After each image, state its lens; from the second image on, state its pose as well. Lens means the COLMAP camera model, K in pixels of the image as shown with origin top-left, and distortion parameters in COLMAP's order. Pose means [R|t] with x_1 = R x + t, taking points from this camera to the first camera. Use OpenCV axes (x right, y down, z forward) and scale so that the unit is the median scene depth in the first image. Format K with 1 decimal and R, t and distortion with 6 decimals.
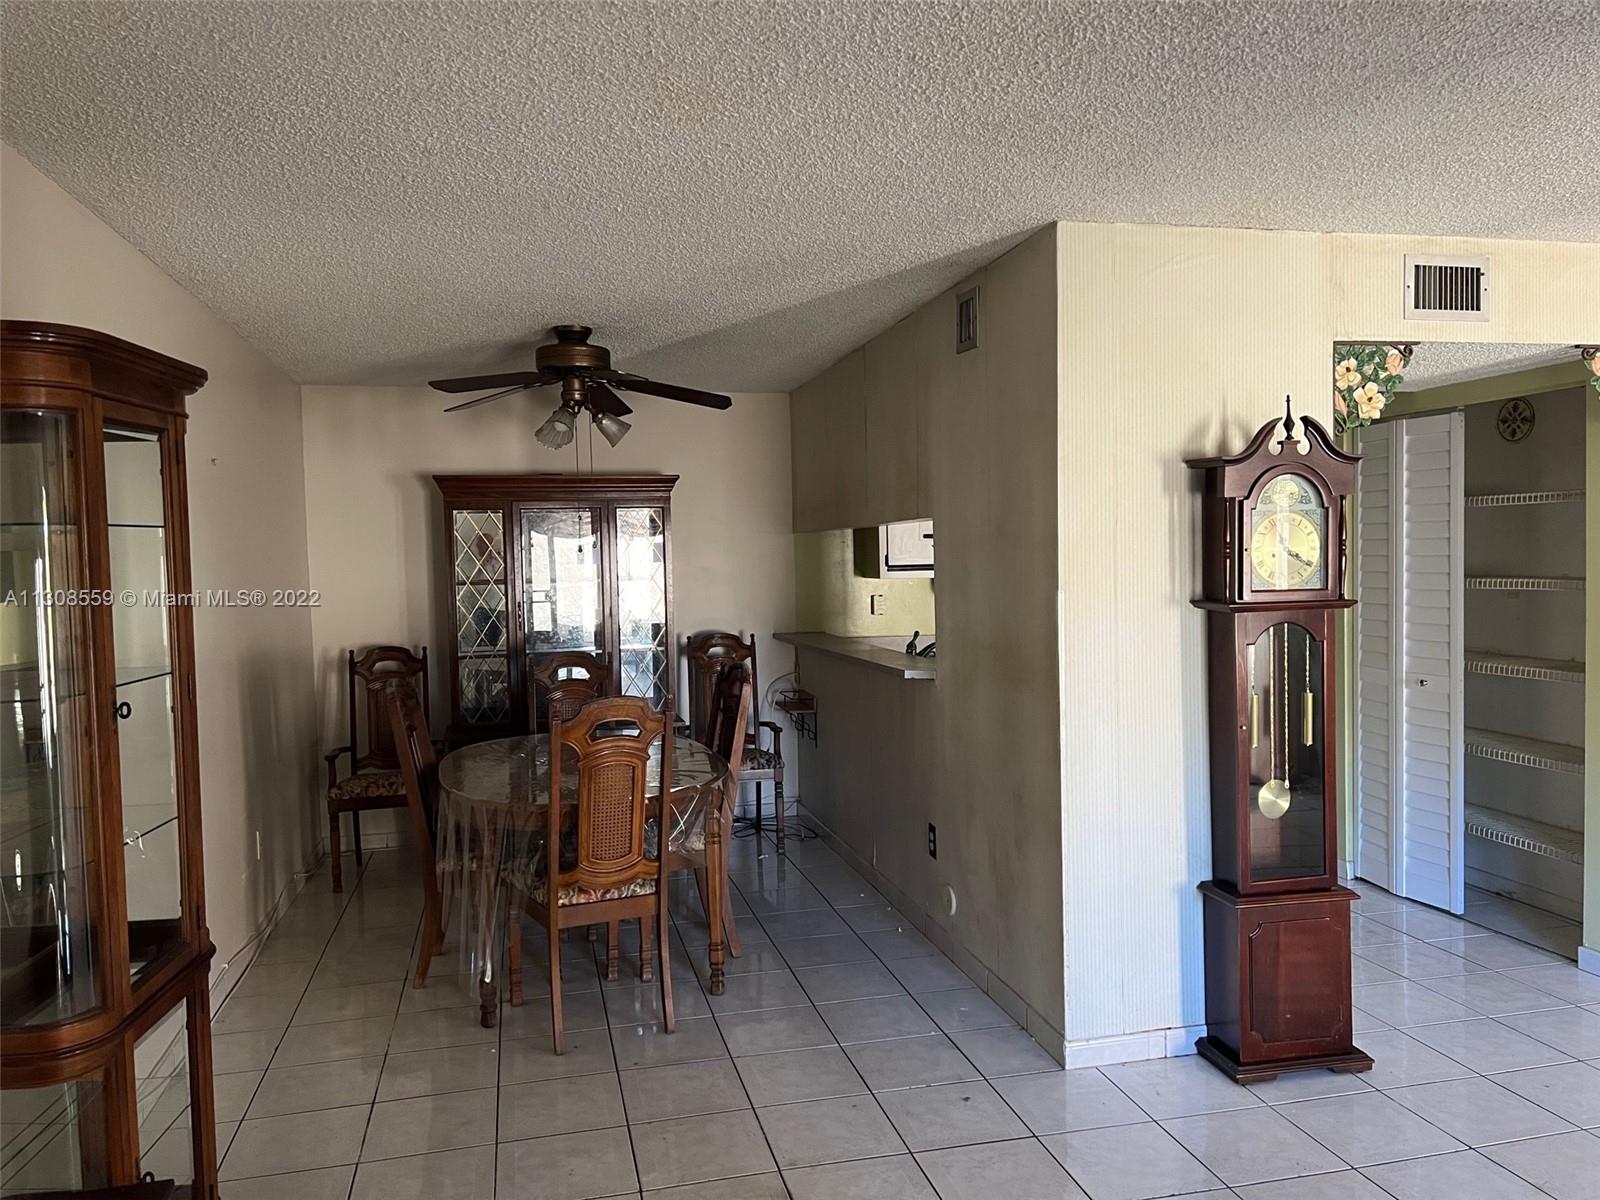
lens RADIAL K [[1205.3, 0, 807.2], [0, 1205.3, 598.8], [0, 0, 1]] dist [0.079944, -0.097810]
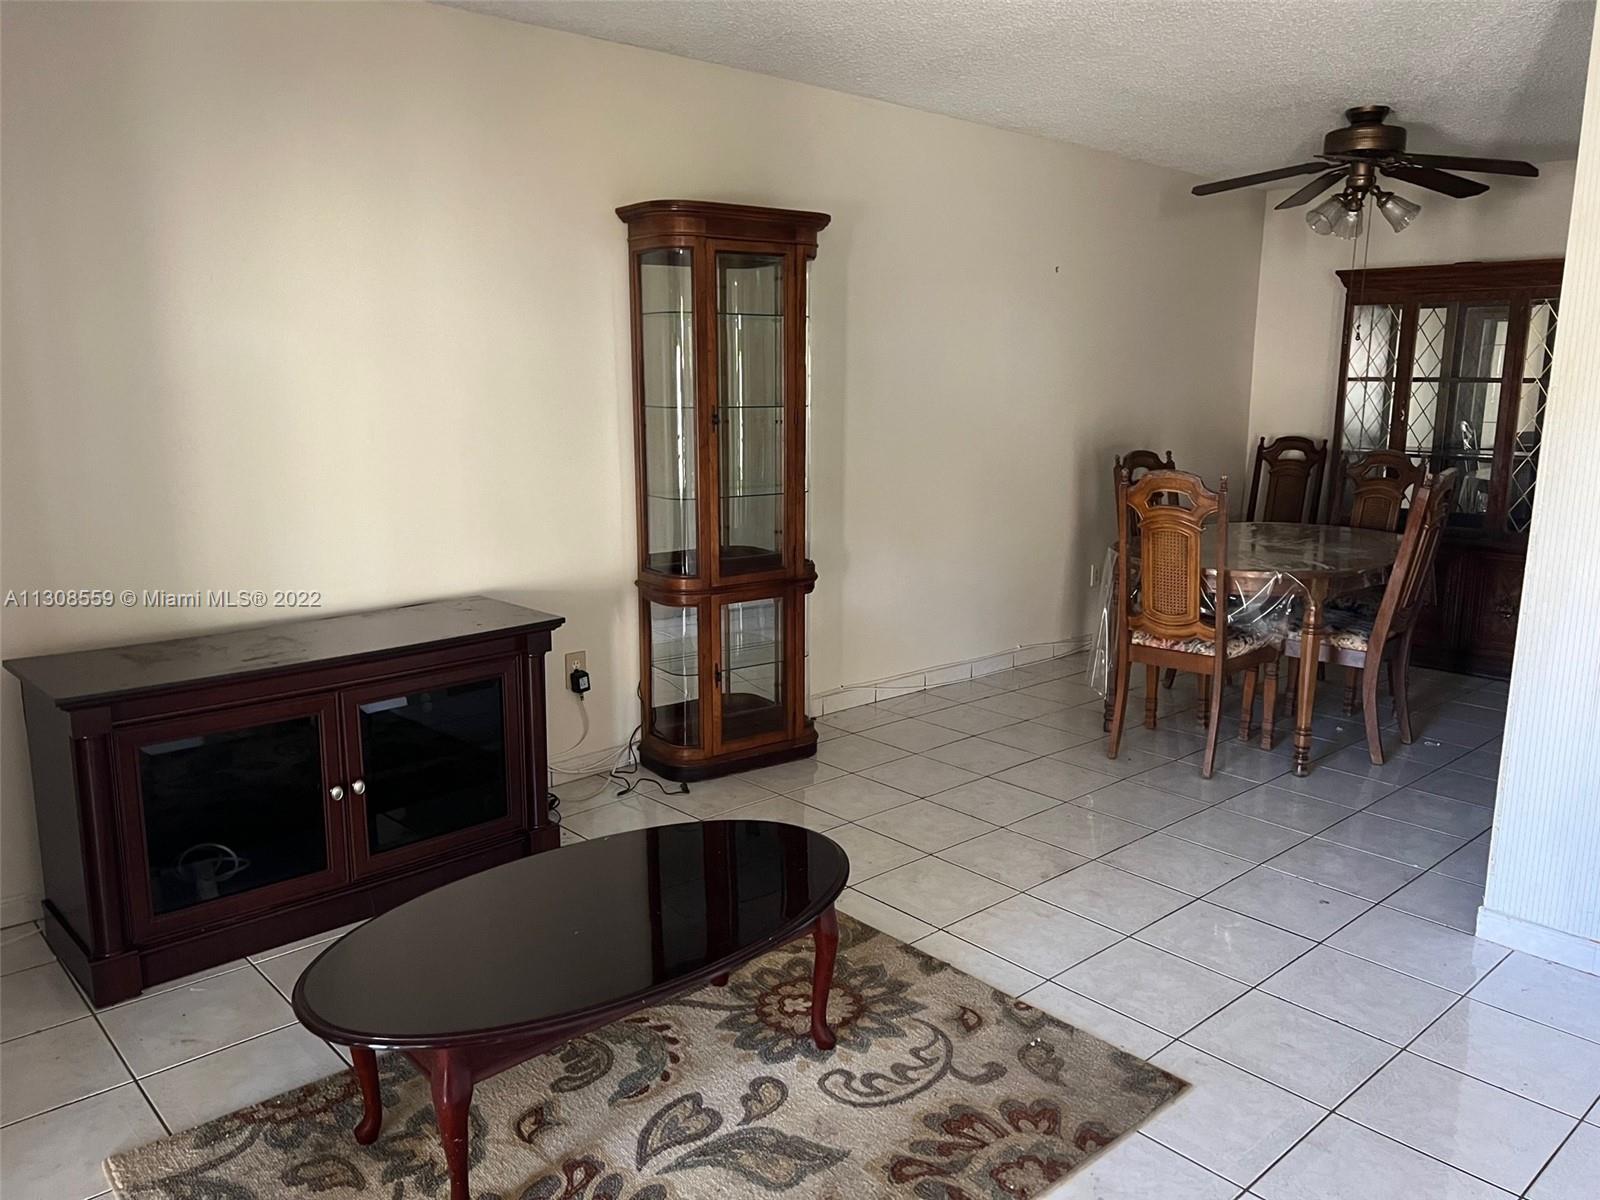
lens RADIAL K [[1205.3, 0, 807.2], [0, 1205.3, 598.8], [0, 0, 1]] dist [0.079944, -0.097810]
pose [[0.479470, 0.189002, -0.856964, 0.644761], [-0.057372, 0.981194, 0.184301, 0.009093], [0.875681, -0.039201, 0.481297, 0.147281]]
